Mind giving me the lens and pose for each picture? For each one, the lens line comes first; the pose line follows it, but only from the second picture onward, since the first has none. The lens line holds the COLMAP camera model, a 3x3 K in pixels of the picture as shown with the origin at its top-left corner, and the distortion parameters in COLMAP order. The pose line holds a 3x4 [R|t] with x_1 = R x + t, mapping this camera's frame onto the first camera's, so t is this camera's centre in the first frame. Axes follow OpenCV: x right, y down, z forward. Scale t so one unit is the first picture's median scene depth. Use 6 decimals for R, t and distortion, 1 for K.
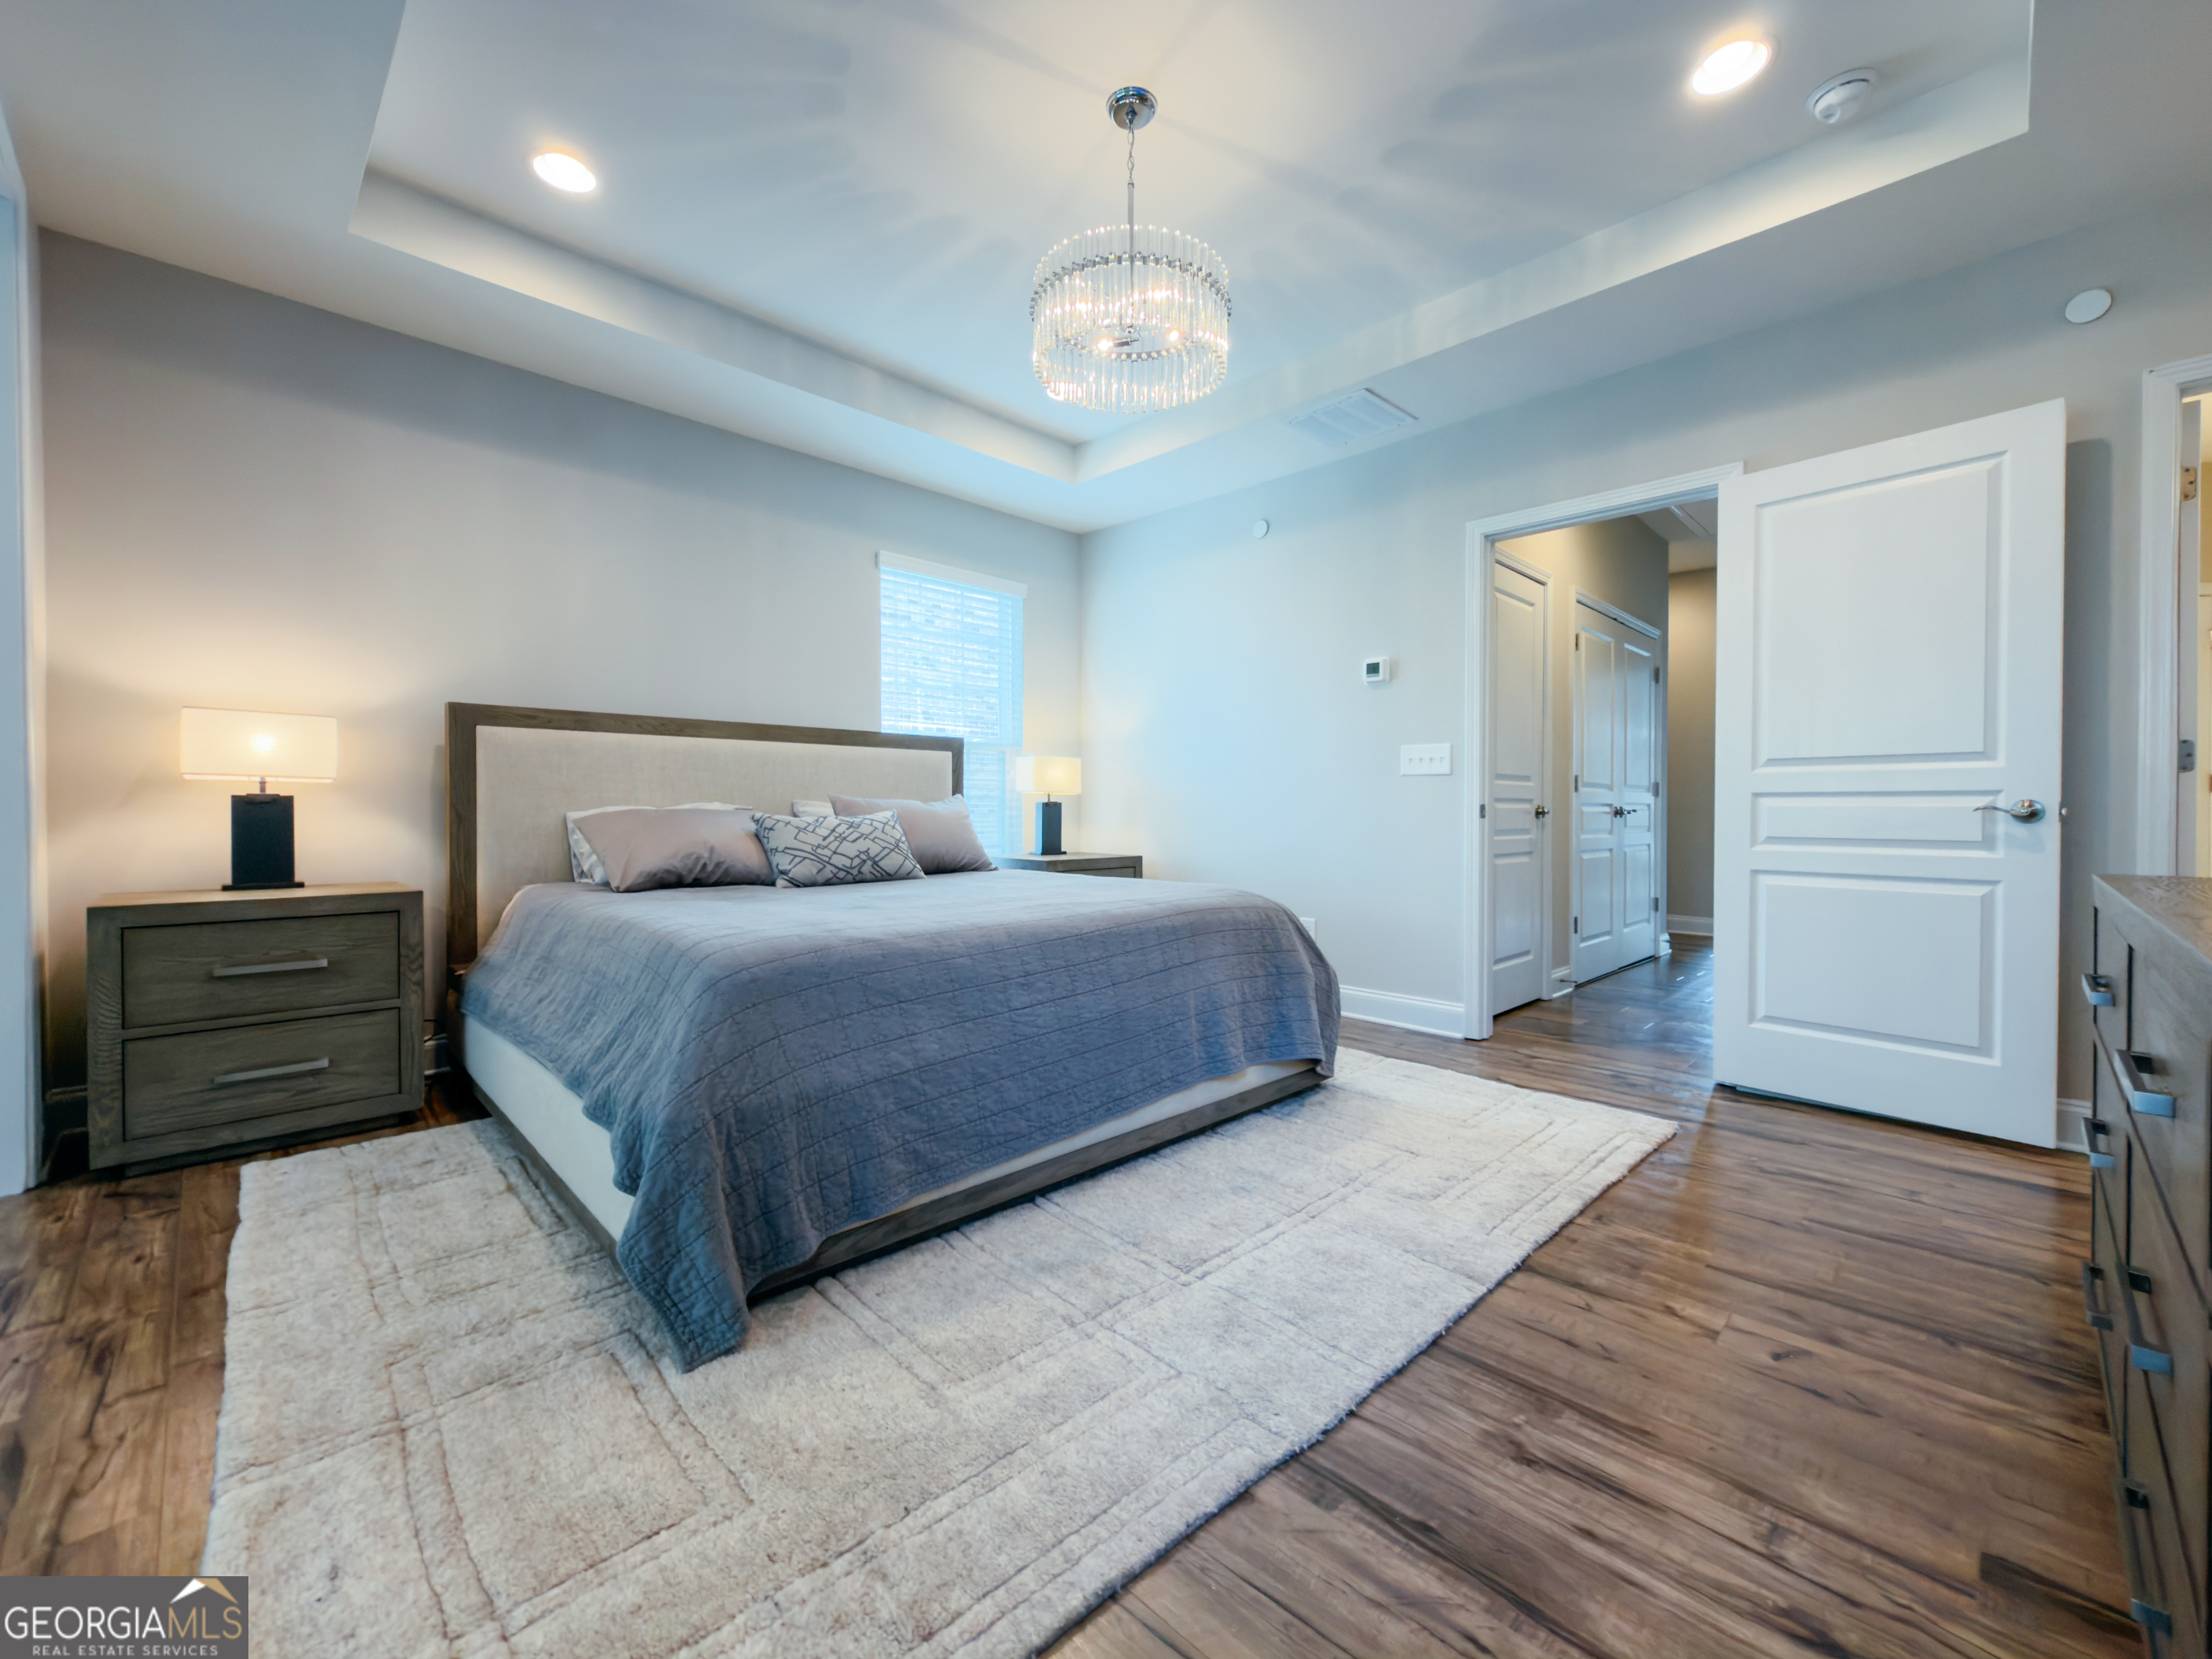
lens RADIAL K [[897.3, 0, 1100.1], [0, 897.3, 815.8], [0, 0, 1]] dist [0.000825, 0.000053]
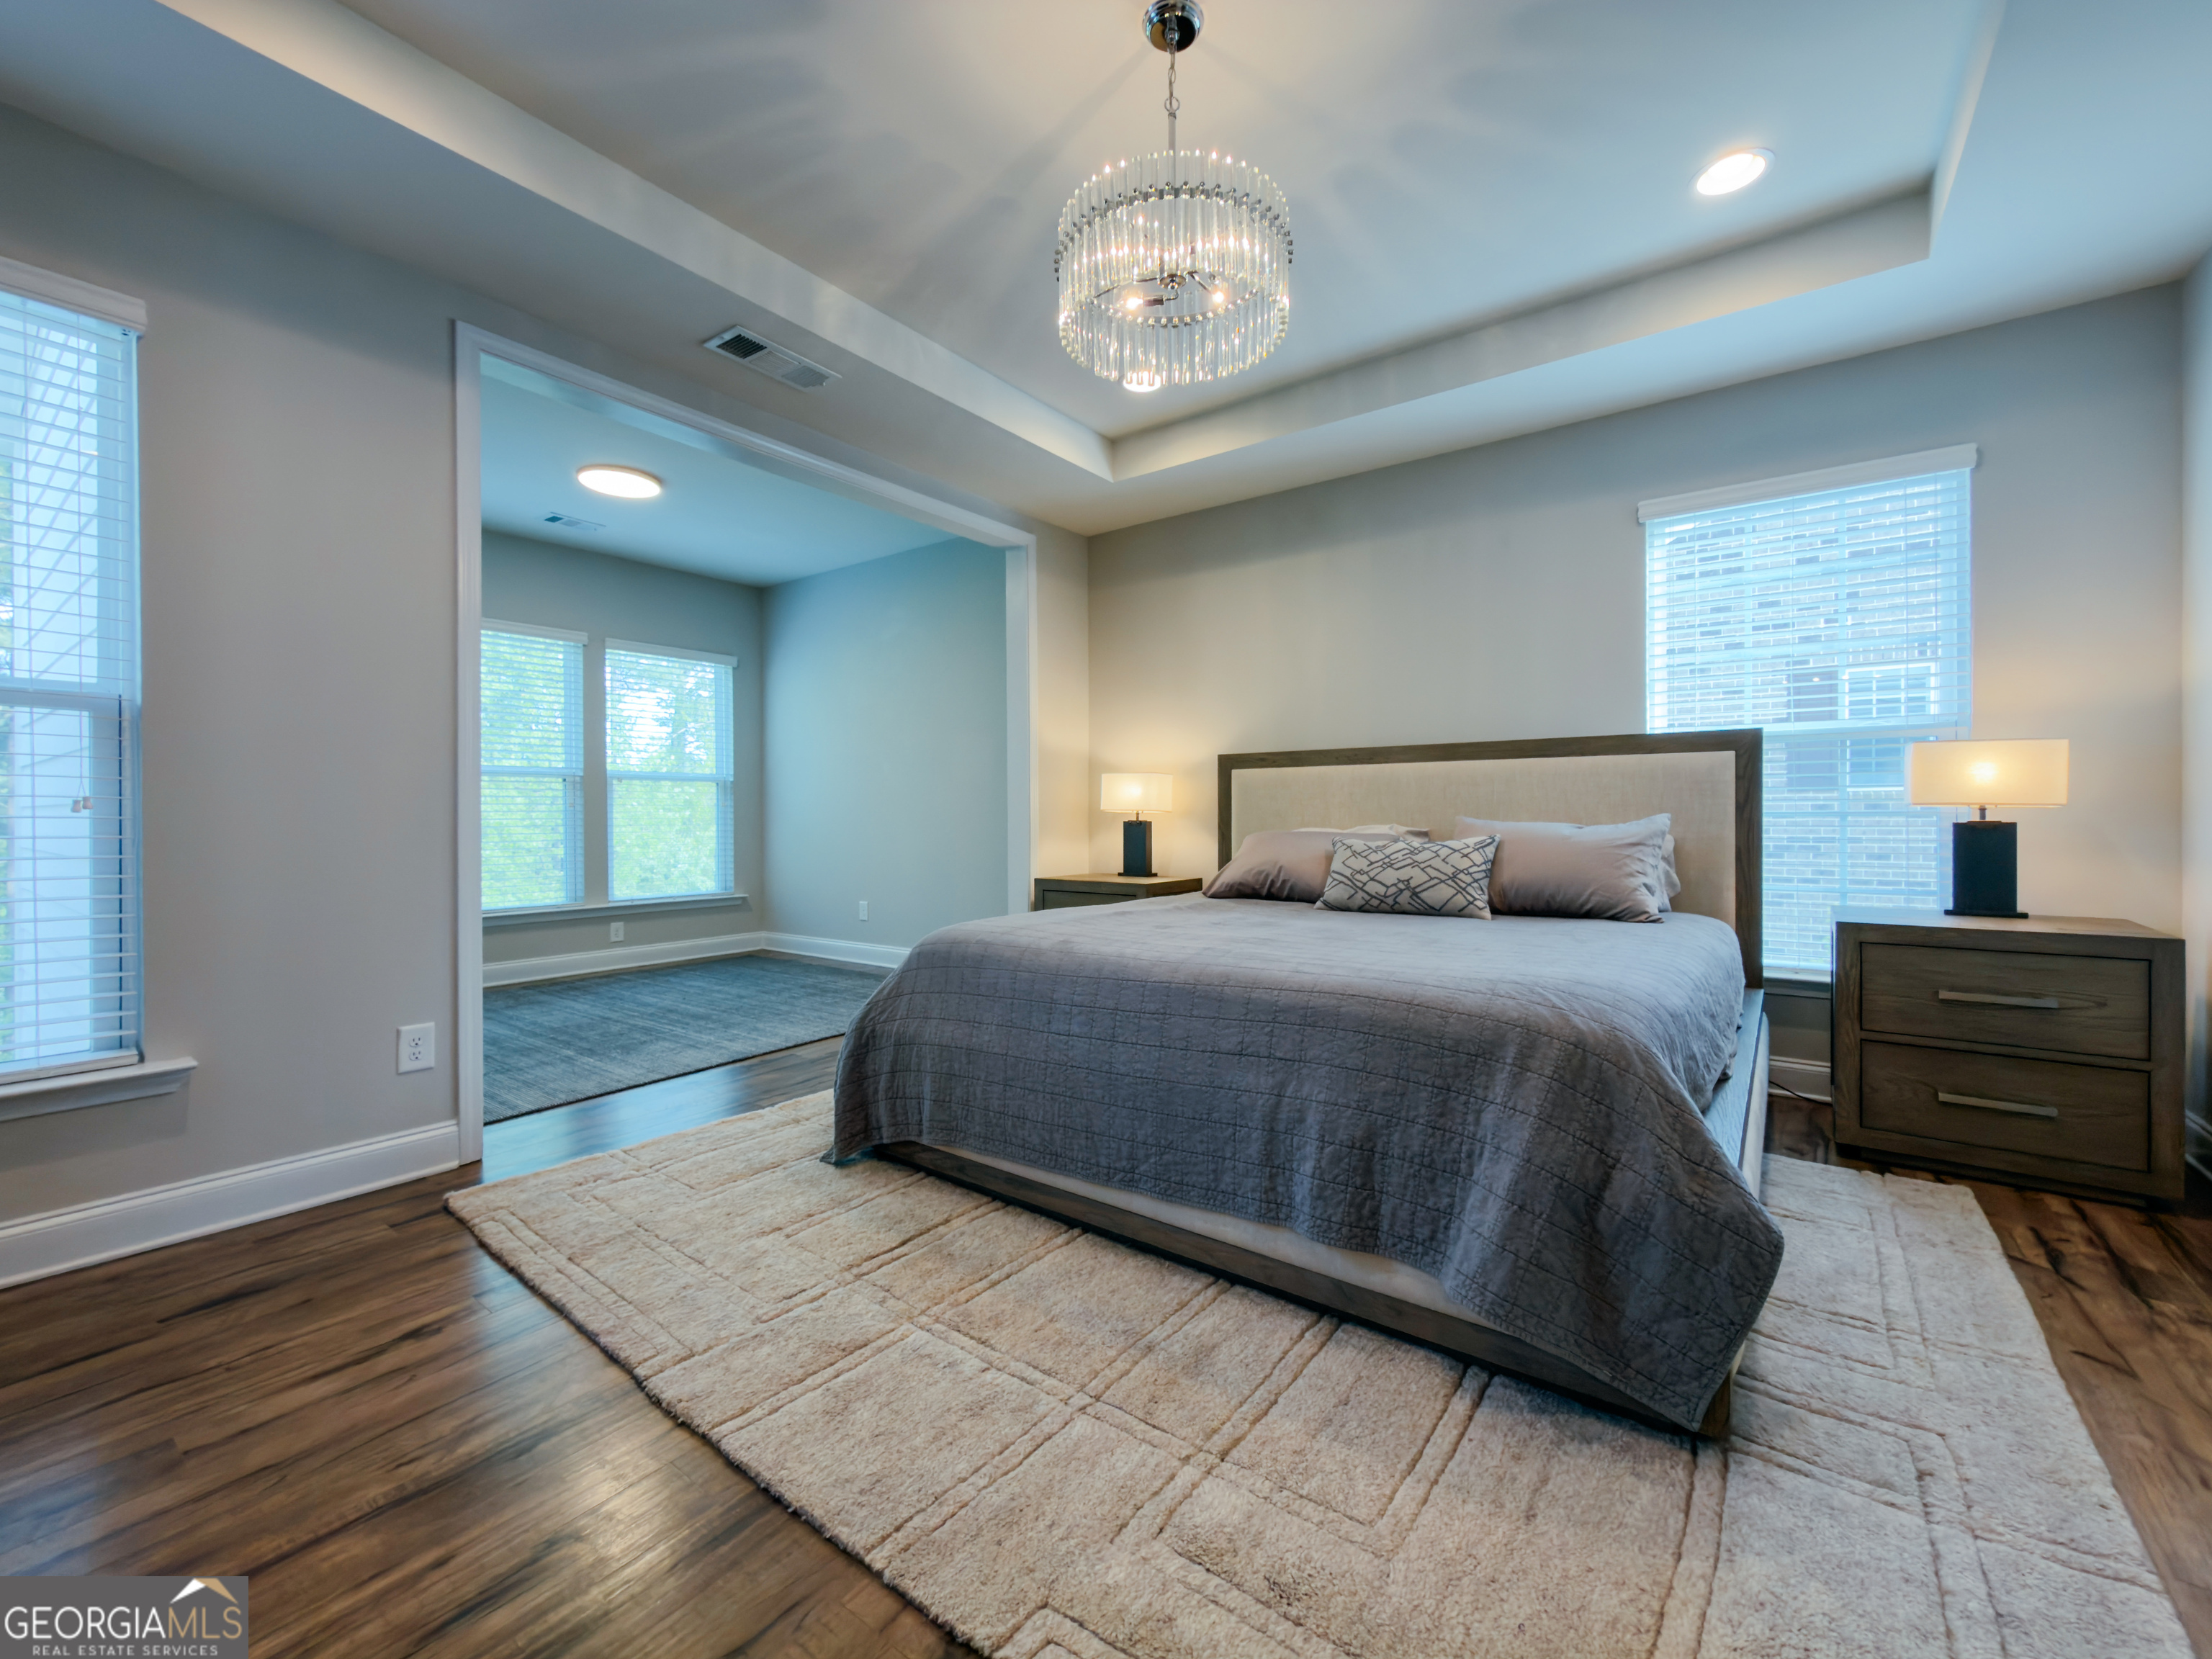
lens RADIAL K [[895.0, 0, 1124.1], [0, 895.0, 821.0], [0, 0, 1]] dist [0.000386, -0.000472]
pose [[0.170927, 0.002740, -0.985280, 0.688992], [-0.003570, 0.999991, 0.002161, -0.025598], [0.985277, 0.003148, 0.170935, 0.650505]]
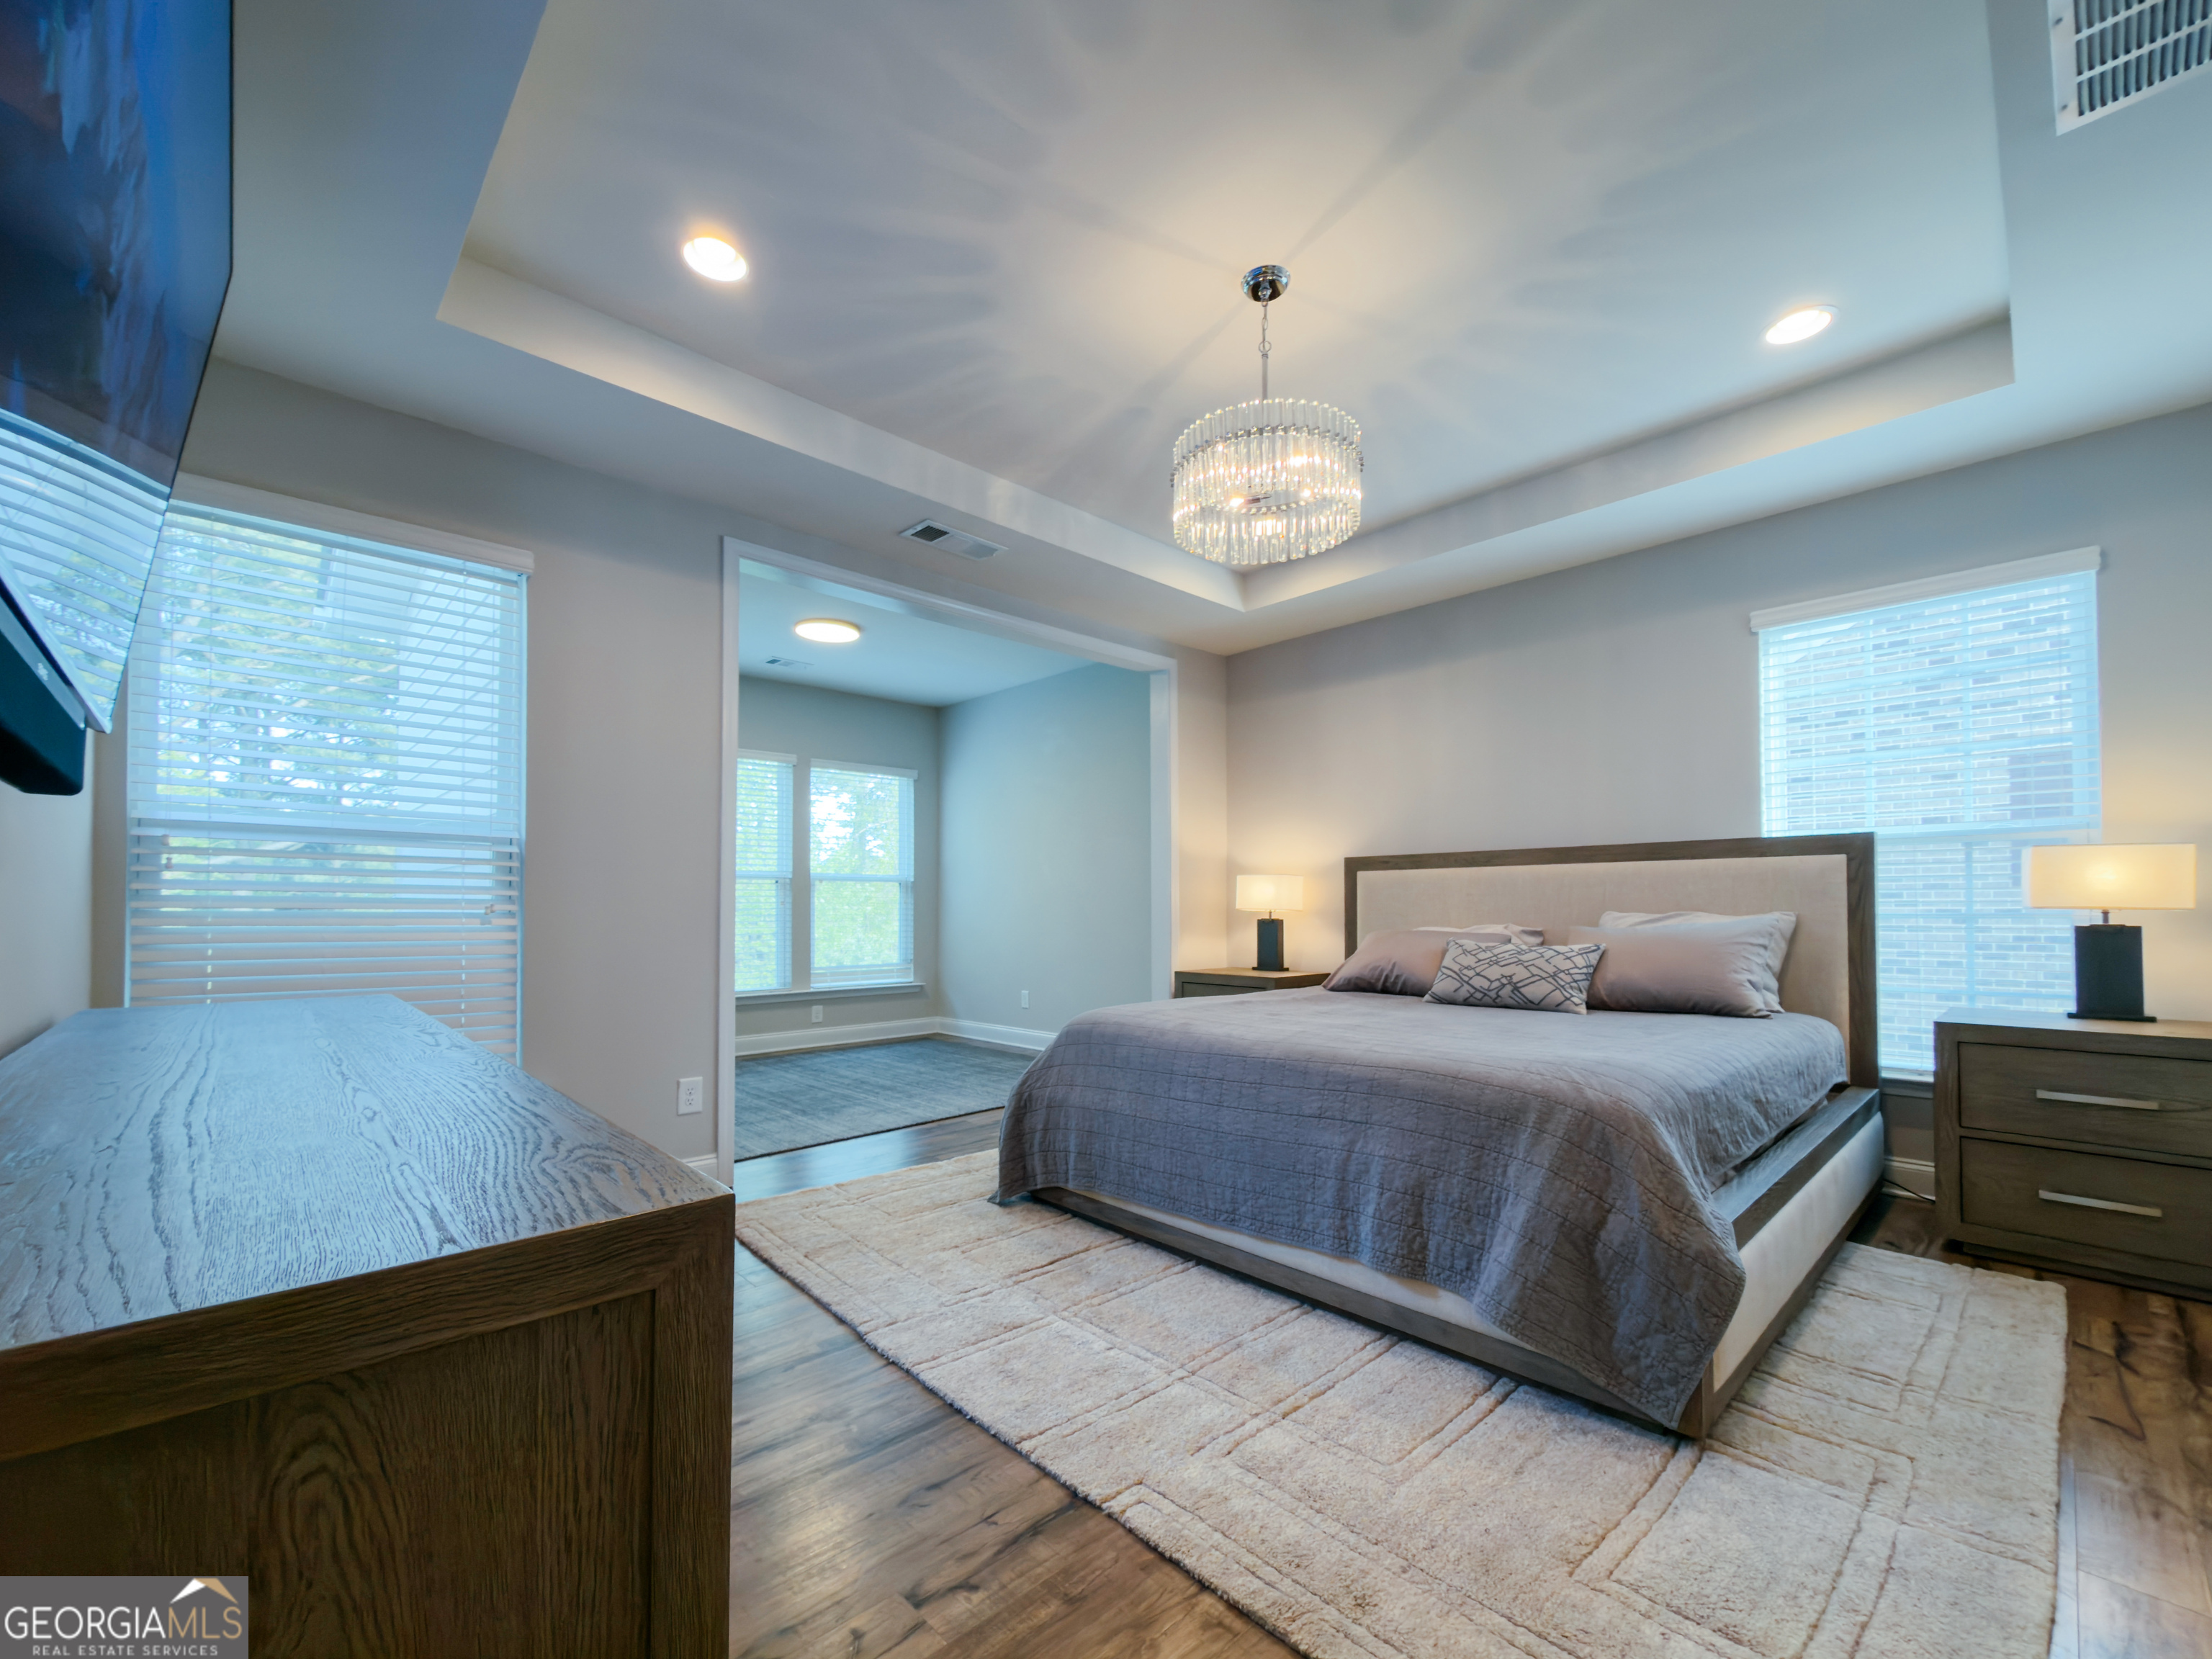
lens RADIAL K [[908.6, 0, 1127.9], [0, 908.6, 883.9], [0, 0, 1]] dist [-0.001024, 0.000171]
pose [[-0.001377, -0.030268, -0.999541, 0.873652], [-0.004175, 0.999533, -0.030262, -0.036232], [0.999990, 0.004131, -0.001503, 0.676284]]
